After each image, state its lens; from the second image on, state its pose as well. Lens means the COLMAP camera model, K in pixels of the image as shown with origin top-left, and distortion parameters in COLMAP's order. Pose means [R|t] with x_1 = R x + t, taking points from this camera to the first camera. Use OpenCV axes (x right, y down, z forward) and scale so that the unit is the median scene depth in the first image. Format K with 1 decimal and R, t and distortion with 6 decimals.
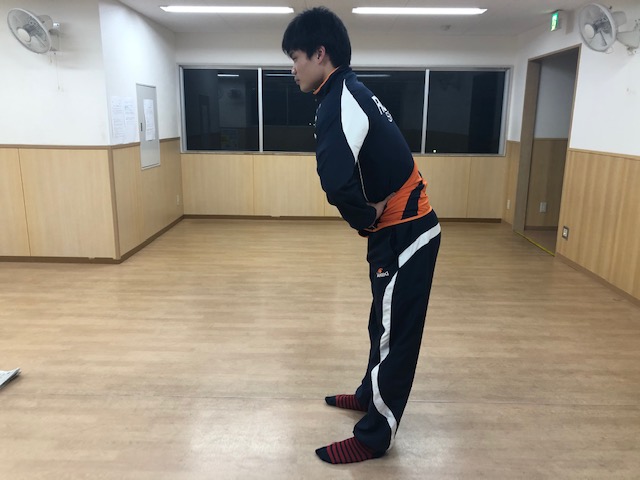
lens RADIAL K [[524.7, 0, 317.5], [0, 524.7, 237.8], [0, 0, 1]] dist [0.008376, -0.011719]
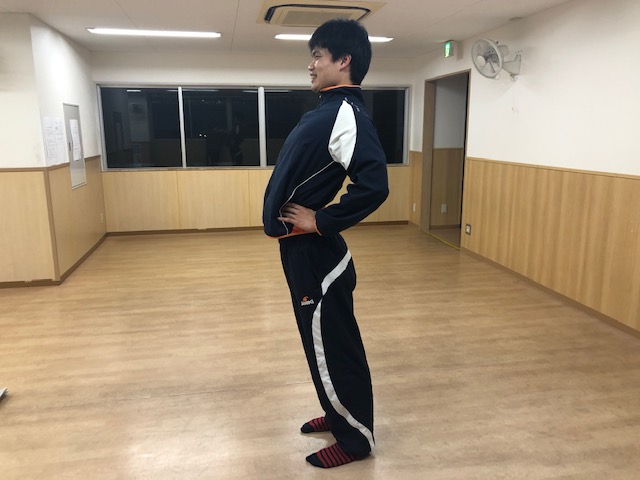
lens RADIAL K [[522.5, 0, 320.0], [0, 522.5, 240.0], [0, 0, 1]] dist [0.001565, -0.001100]
pose [[0.977504, -0.058482, 0.202646, -0.100535], [0.061200, 0.998100, -0.007171, 0.002402], [-0.201841, 0.019411, 0.979226, -0.082806]]
